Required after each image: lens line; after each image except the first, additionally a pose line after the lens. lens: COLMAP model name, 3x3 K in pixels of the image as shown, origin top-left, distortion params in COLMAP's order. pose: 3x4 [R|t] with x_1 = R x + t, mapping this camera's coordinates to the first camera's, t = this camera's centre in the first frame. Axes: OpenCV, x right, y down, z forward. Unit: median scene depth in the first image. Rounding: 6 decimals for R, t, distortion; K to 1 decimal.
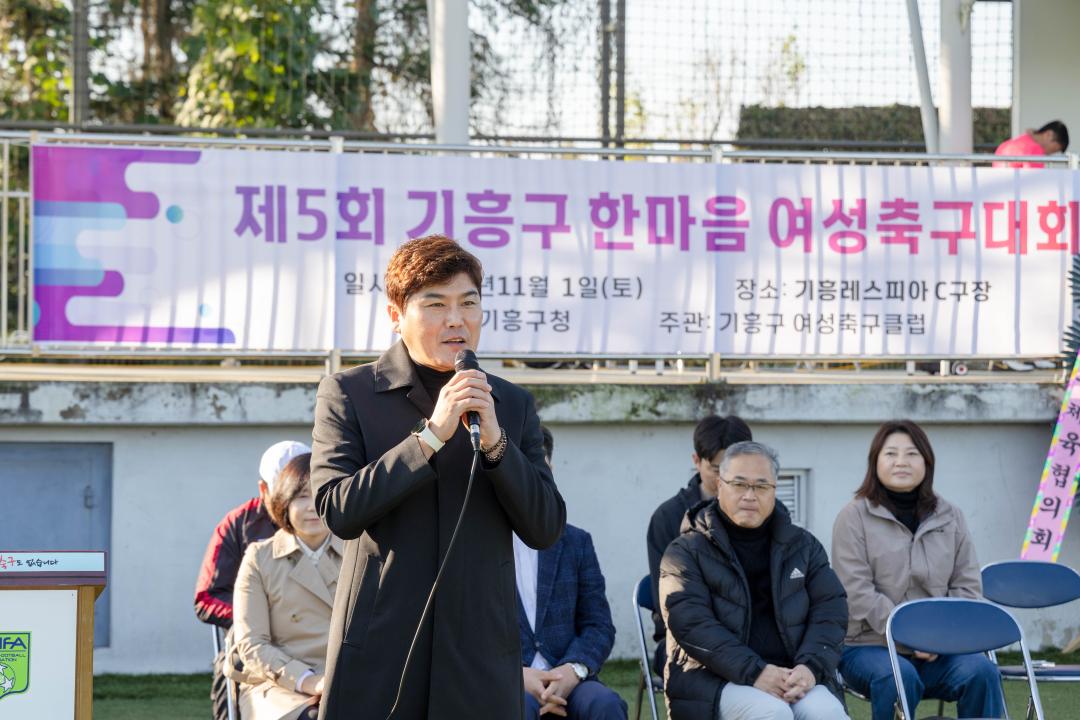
lens RADIAL K [[2532.4, 0, 472.0], [0, 2532.4, 360.4], [0, 0, 1]] dist [0.111520, -0.556040]
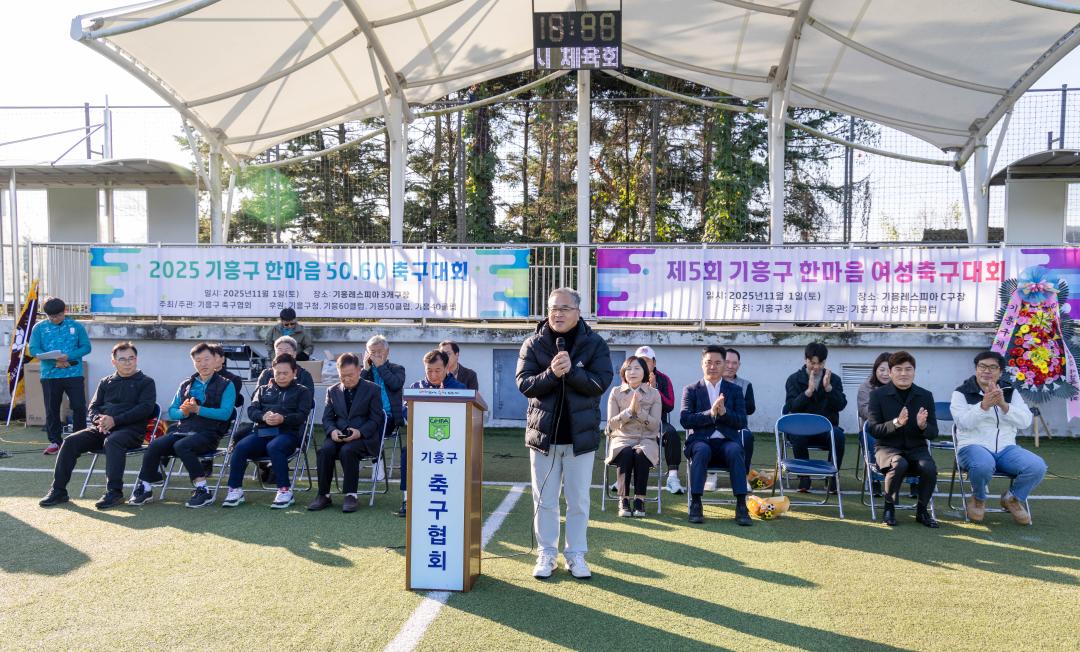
lens RADIAL K [[841.1, 0, 561.7], [0, 841.1, 365.0], [0, 0, 1]] dist [-0.010915, 0.006437]
pose [[0.945468, 0.017870, -0.325224, 0.099893], [-0.001947, 0.998786, 0.049221, 0.000985], [0.325709, -0.045904, 0.944355, 0.064940]]
